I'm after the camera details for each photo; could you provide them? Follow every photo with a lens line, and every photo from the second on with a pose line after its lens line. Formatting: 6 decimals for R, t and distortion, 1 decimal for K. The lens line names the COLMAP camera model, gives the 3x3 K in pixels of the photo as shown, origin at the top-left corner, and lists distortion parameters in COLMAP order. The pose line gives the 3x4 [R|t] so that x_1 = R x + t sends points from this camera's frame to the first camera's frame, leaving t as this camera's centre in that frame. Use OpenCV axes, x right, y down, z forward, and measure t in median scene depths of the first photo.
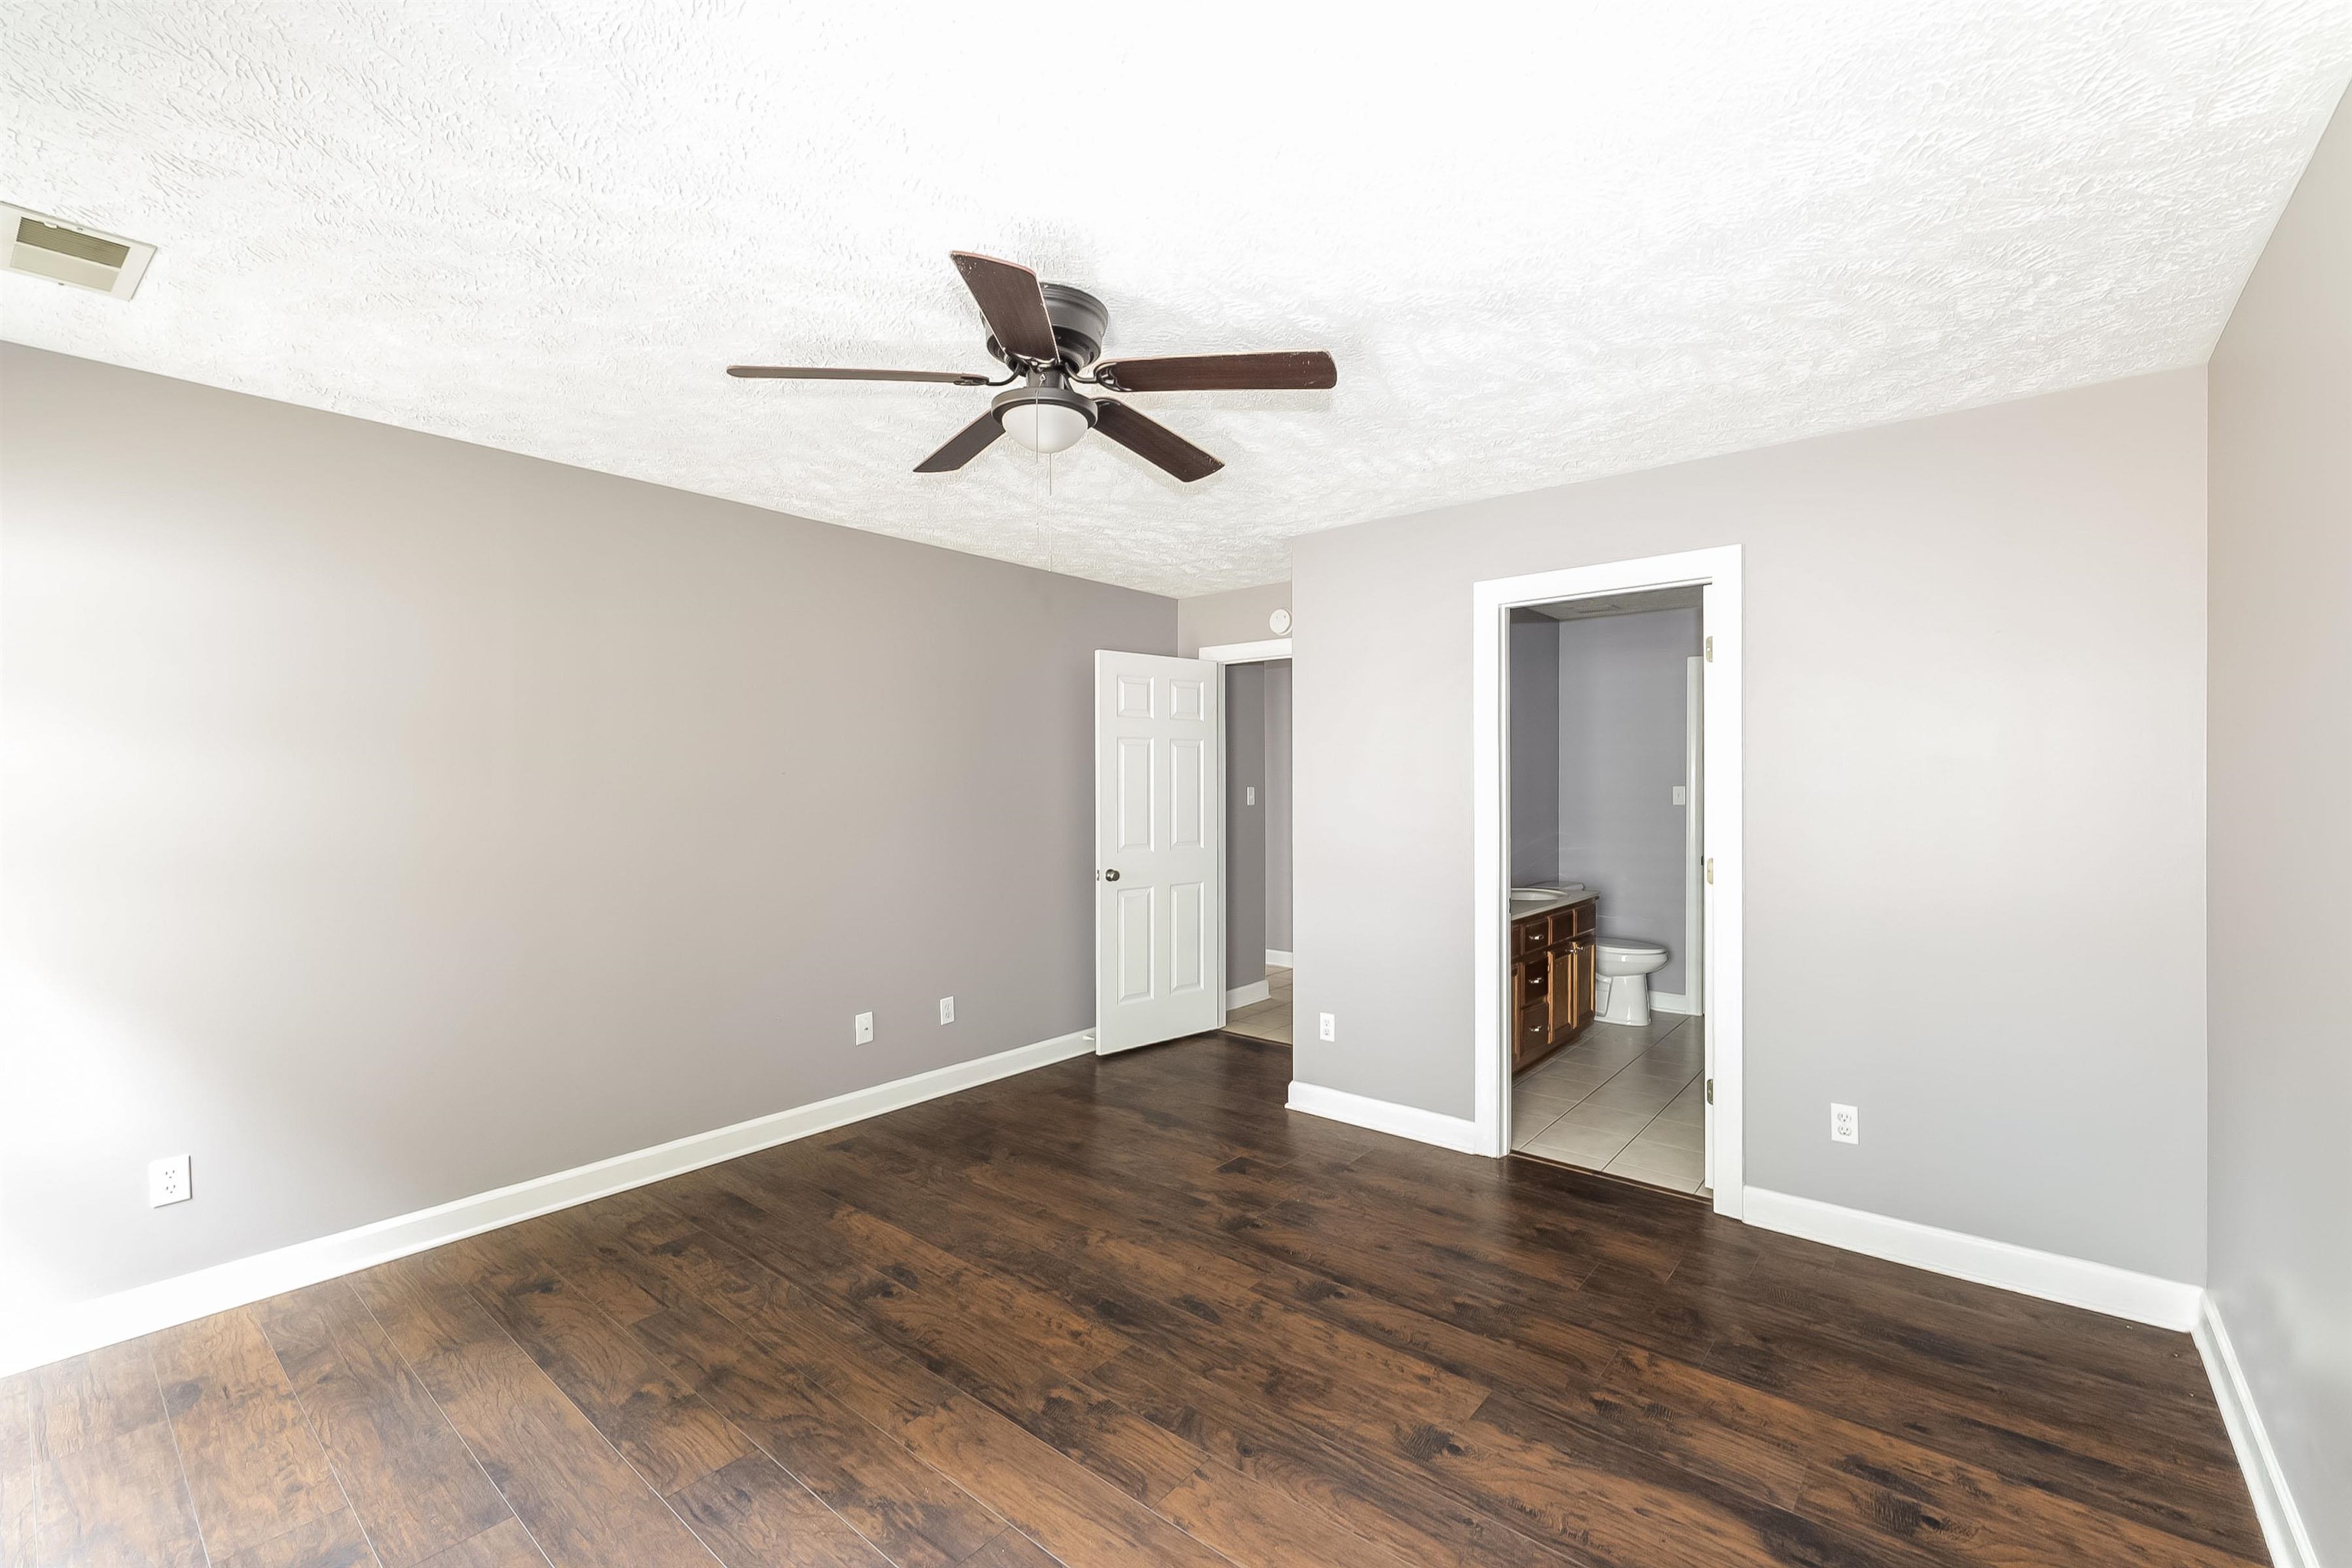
lens RADIAL K [[985.0, 0, 1180.2], [0, 985.0, 770.8], [0, 0, 1]] dist [-0.010352, -0.001261]
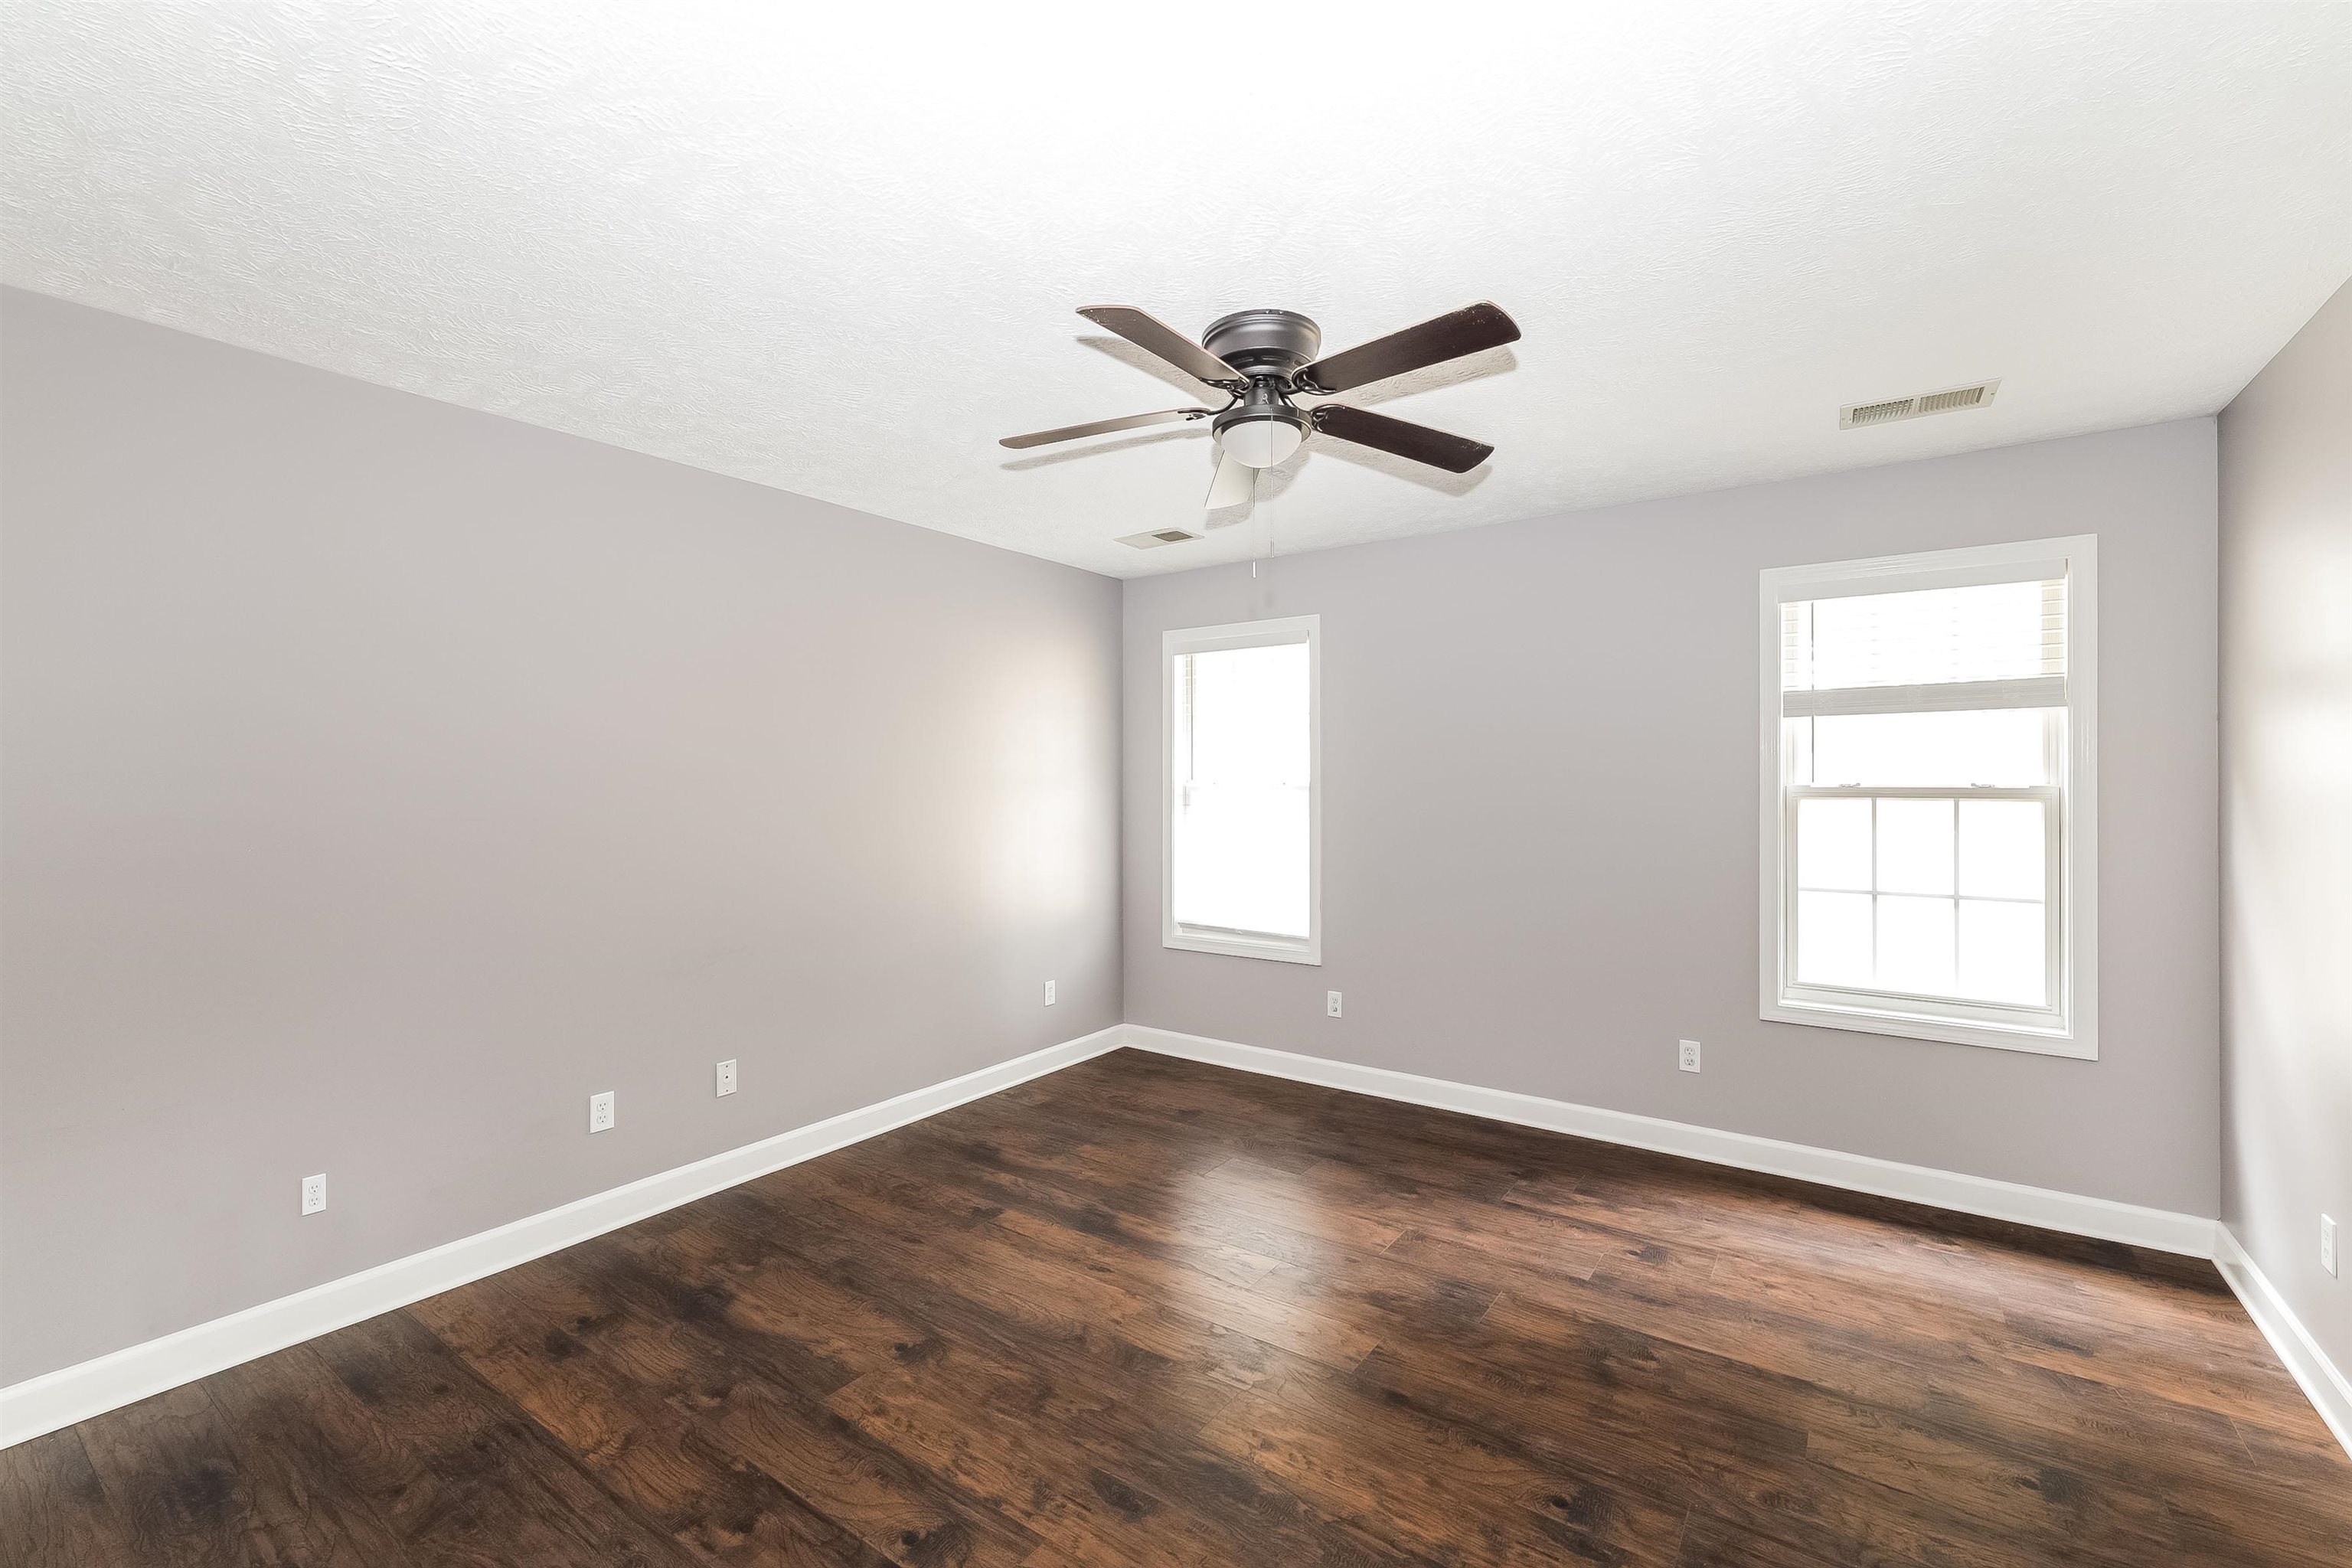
lens RADIAL K [[985.0, 0, 1171.1], [0, 985.0, 785.3], [0, 0, 1]] dist [-0.010352, -0.001261]
pose [[-0.997519, 0.003376, -0.070314, 0.033022], [0.003852, 0.999971, -0.006632, 0.024086], [0.070289, -0.006886, -0.997503, 1.963686]]
